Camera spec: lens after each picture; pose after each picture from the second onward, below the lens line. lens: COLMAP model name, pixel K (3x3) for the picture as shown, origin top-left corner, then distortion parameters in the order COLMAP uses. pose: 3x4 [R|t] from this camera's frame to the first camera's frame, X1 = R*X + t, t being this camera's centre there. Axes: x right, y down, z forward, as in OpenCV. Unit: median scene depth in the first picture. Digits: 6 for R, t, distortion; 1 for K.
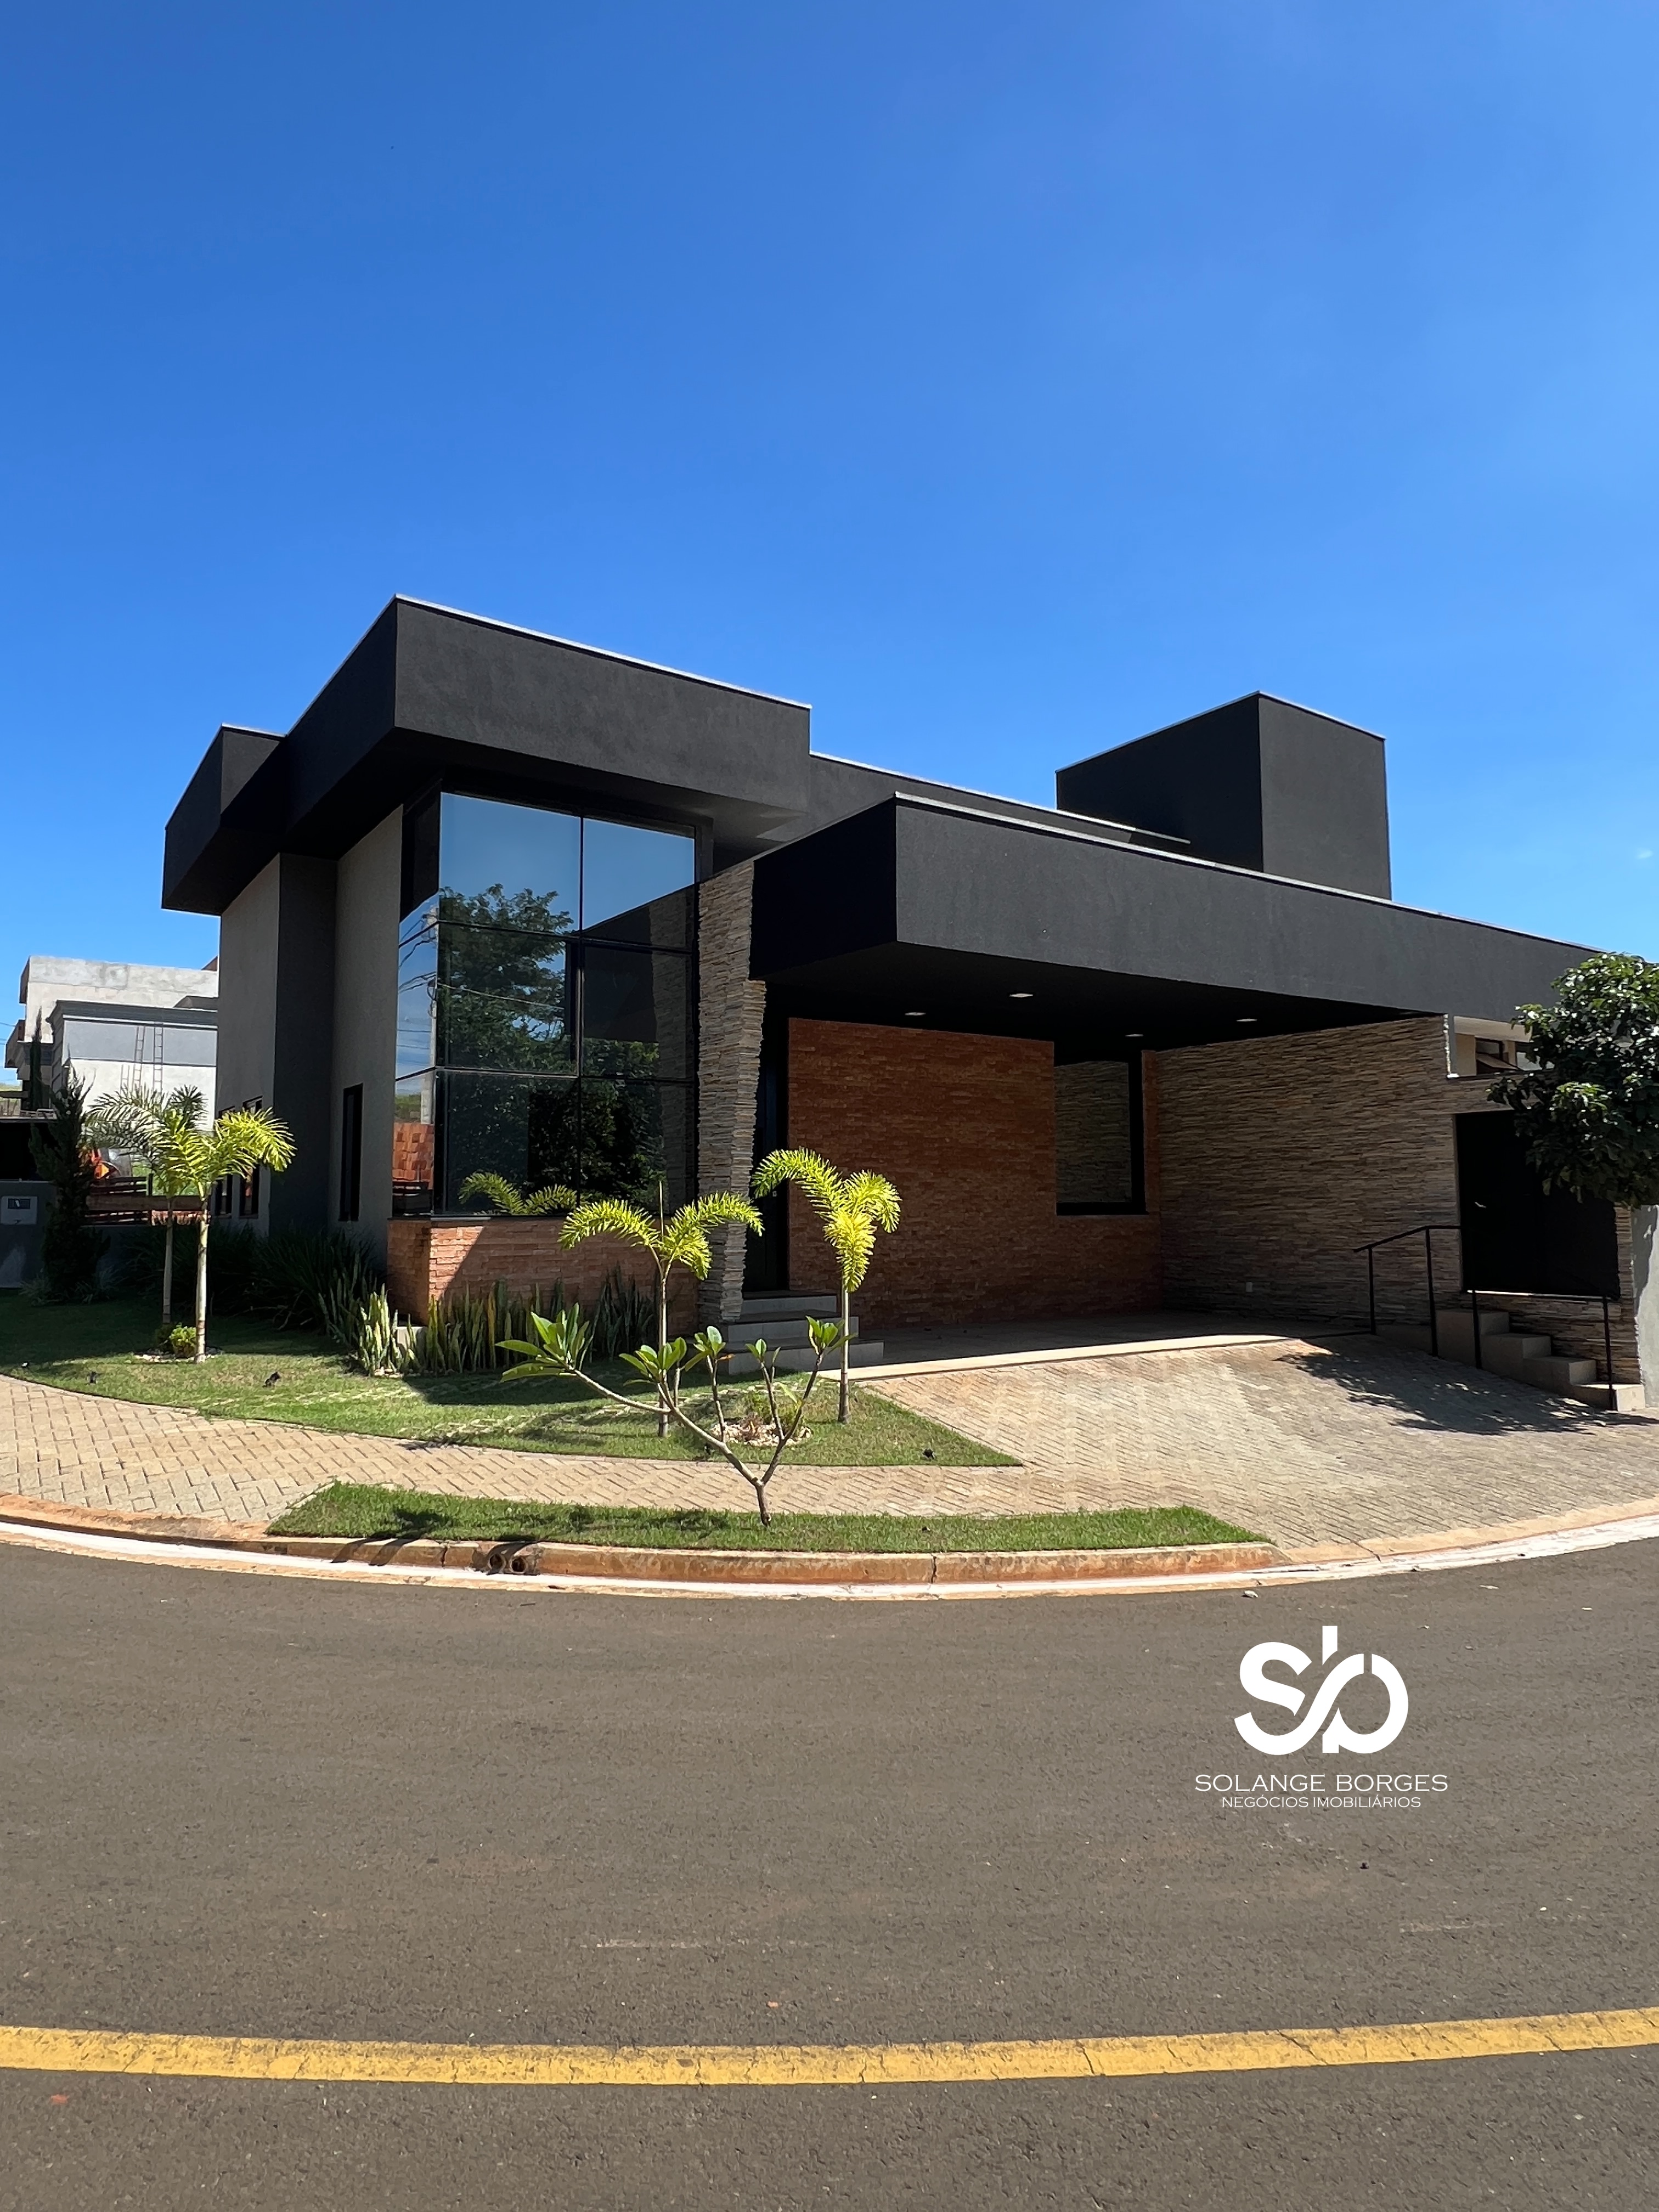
lens RADIAL K [[1285.9, 0, 829.9], [0, 1285.9, 1103.5], [0, 0, 1]] dist [0.001071, 0.000207]
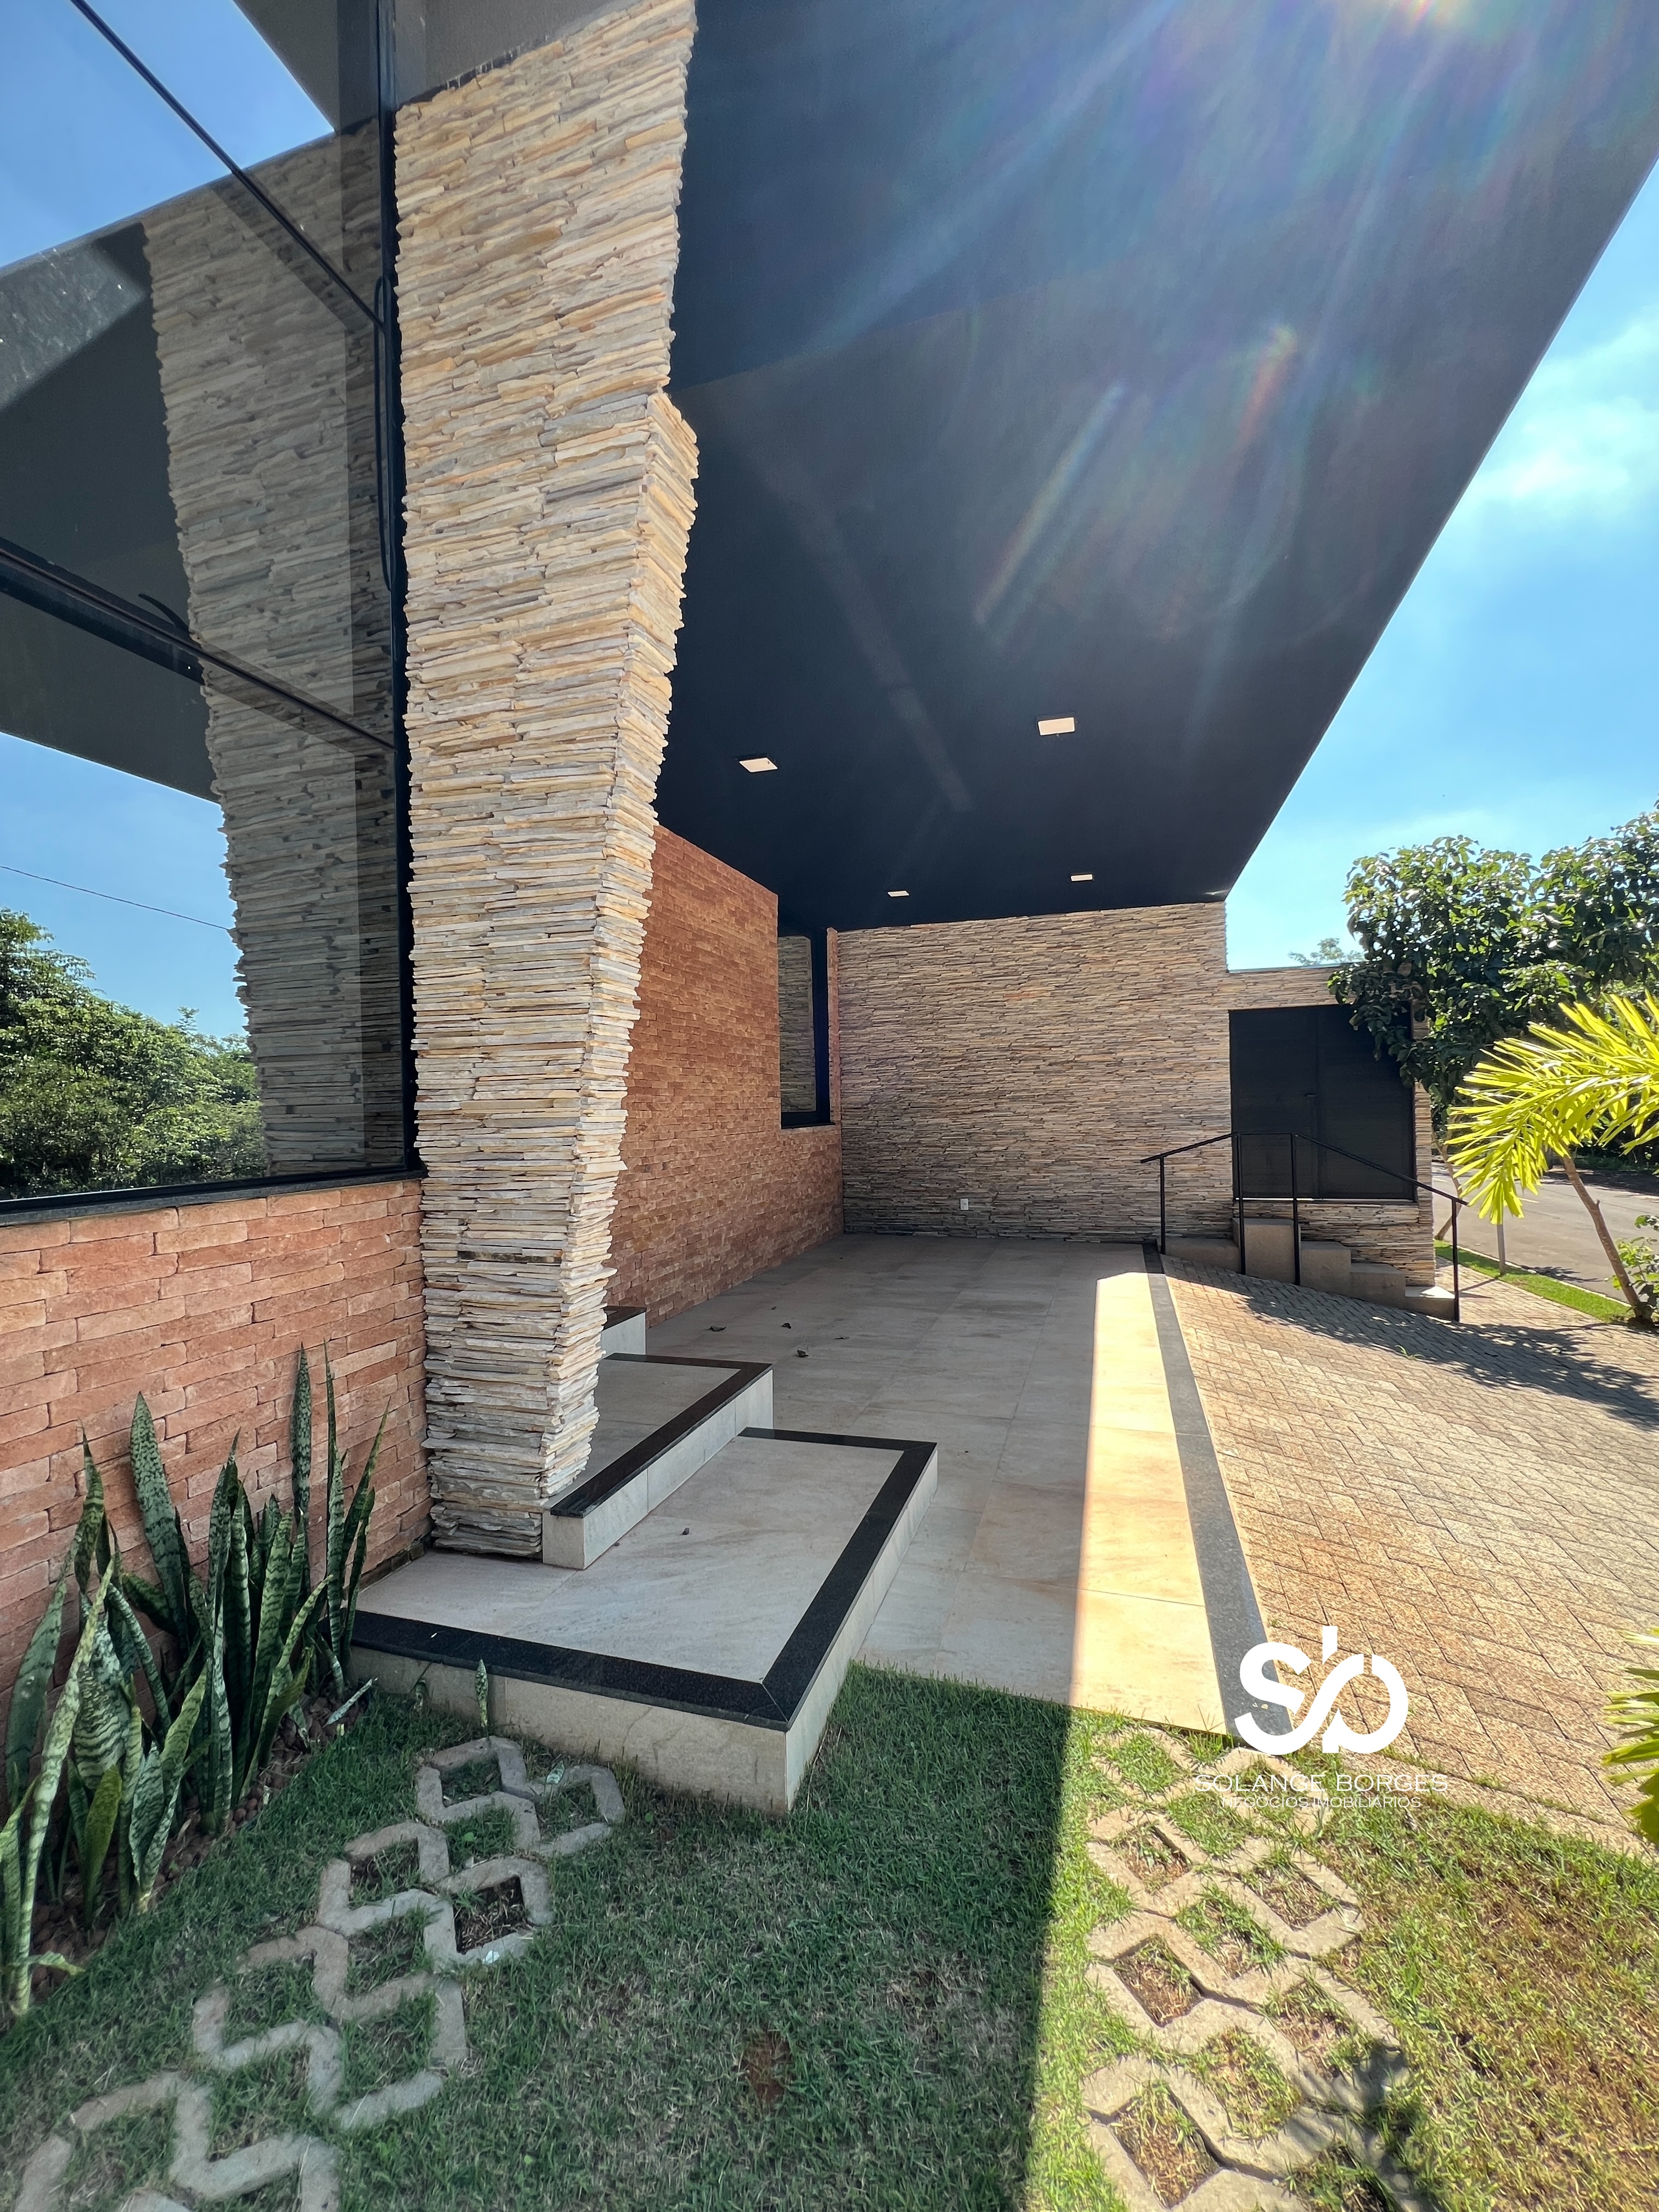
lens RADIAL K [[893.5, 0, 829.9], [0, 893.5, 1107.0], [0, 0, 1]] dist [0.001586, 0.001188]
pose [[0.795847, -0.012233, 0.605374, -0.126318], [-0.031838, 0.997567, 0.062014, 0.044495], [-0.604660, -0.068627, 0.793521, 0.621173]]
